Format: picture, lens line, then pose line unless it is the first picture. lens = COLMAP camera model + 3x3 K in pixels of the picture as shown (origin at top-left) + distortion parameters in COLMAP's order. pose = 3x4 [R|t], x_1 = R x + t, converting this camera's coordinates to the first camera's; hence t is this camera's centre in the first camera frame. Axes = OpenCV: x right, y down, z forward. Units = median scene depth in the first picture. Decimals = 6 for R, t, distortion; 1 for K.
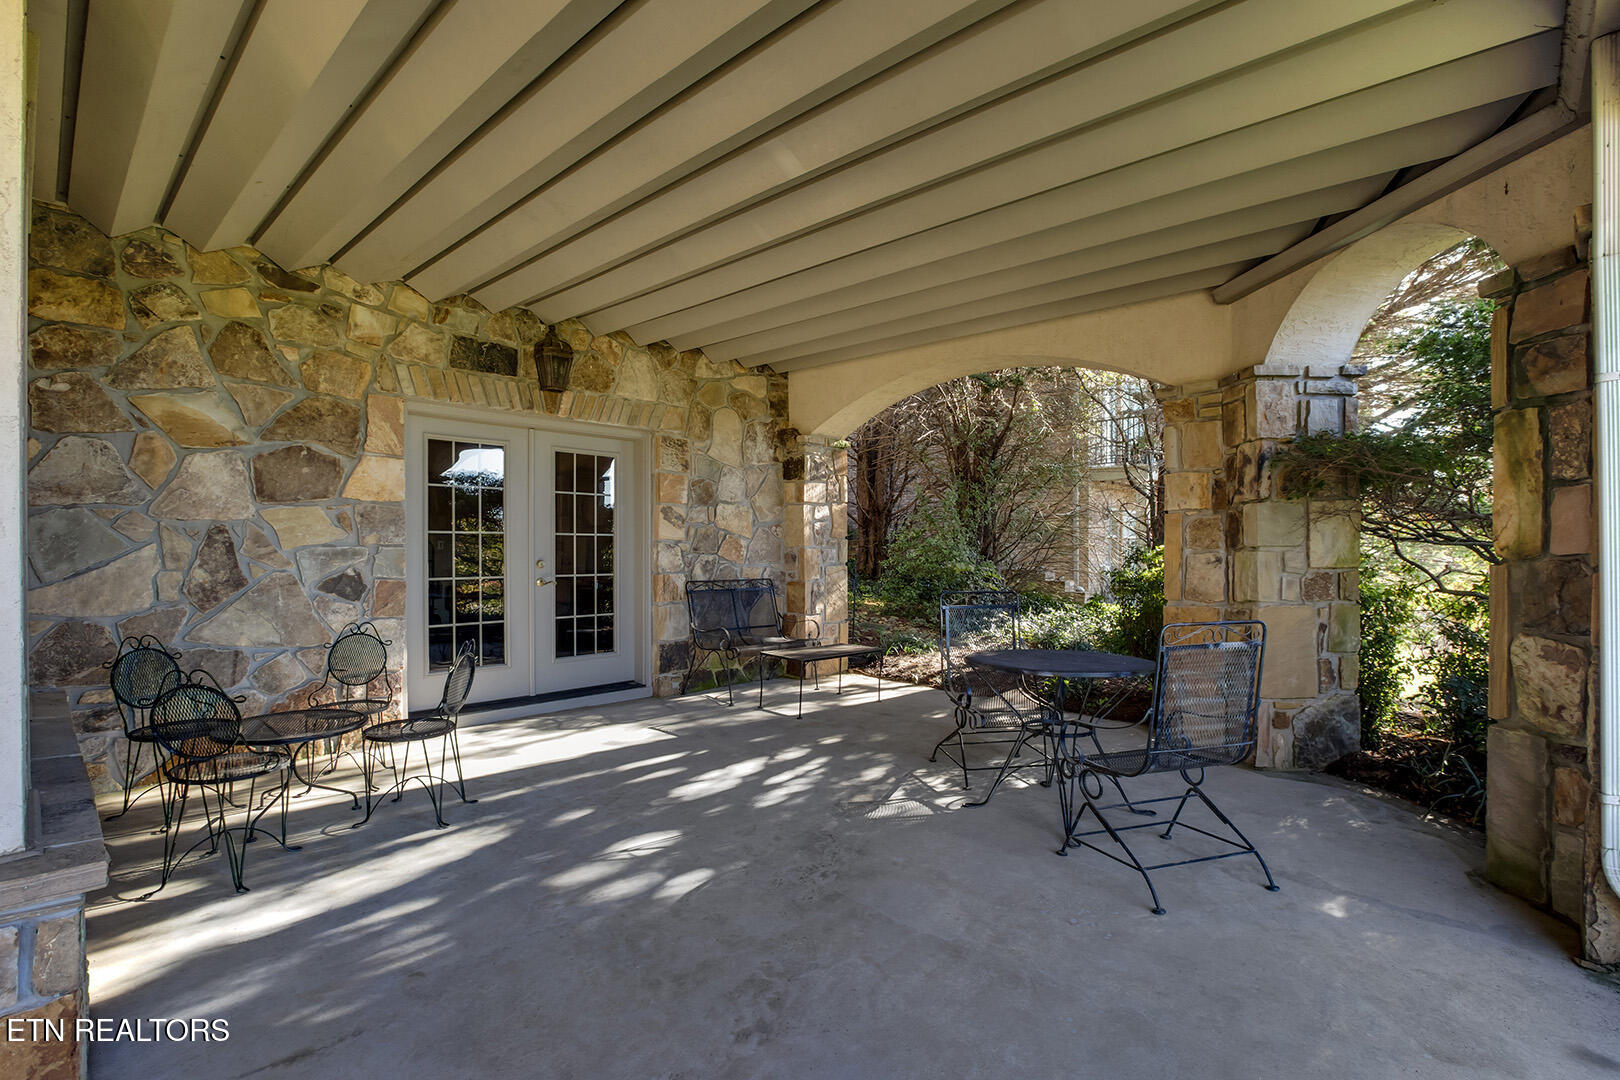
lens RADIAL K [[746.3, 0, 812.8], [0, 746.3, 552.5], [0, 0, 1]] dist [-0.000111, 0.000015]
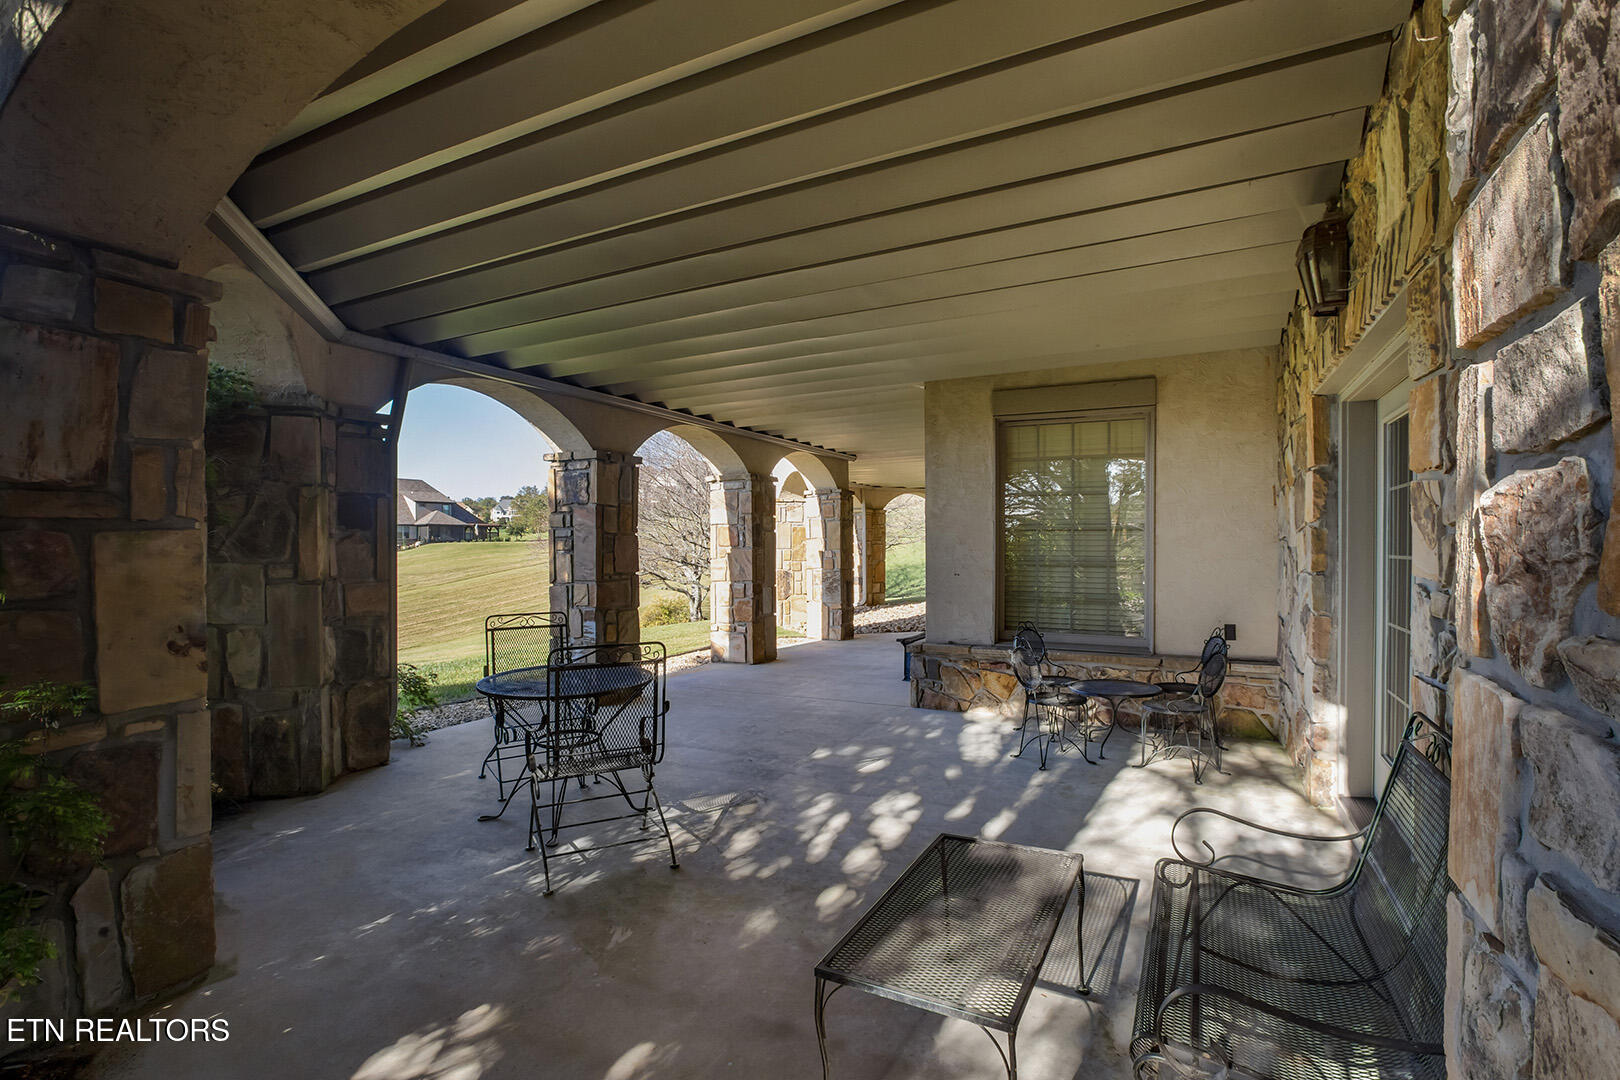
lens RADIAL K [[746.3, 0, 808.7], [0, 746.3, 546.4], [0, 0, 1]] dist [-0.000111, 0.000015]
pose [[-0.960691, 0.019398, -0.276942, 0.271297], [0.020685, 0.999785, -0.001724, -0.053877], [0.276848, -0.007385, -0.960885, 2.049716]]
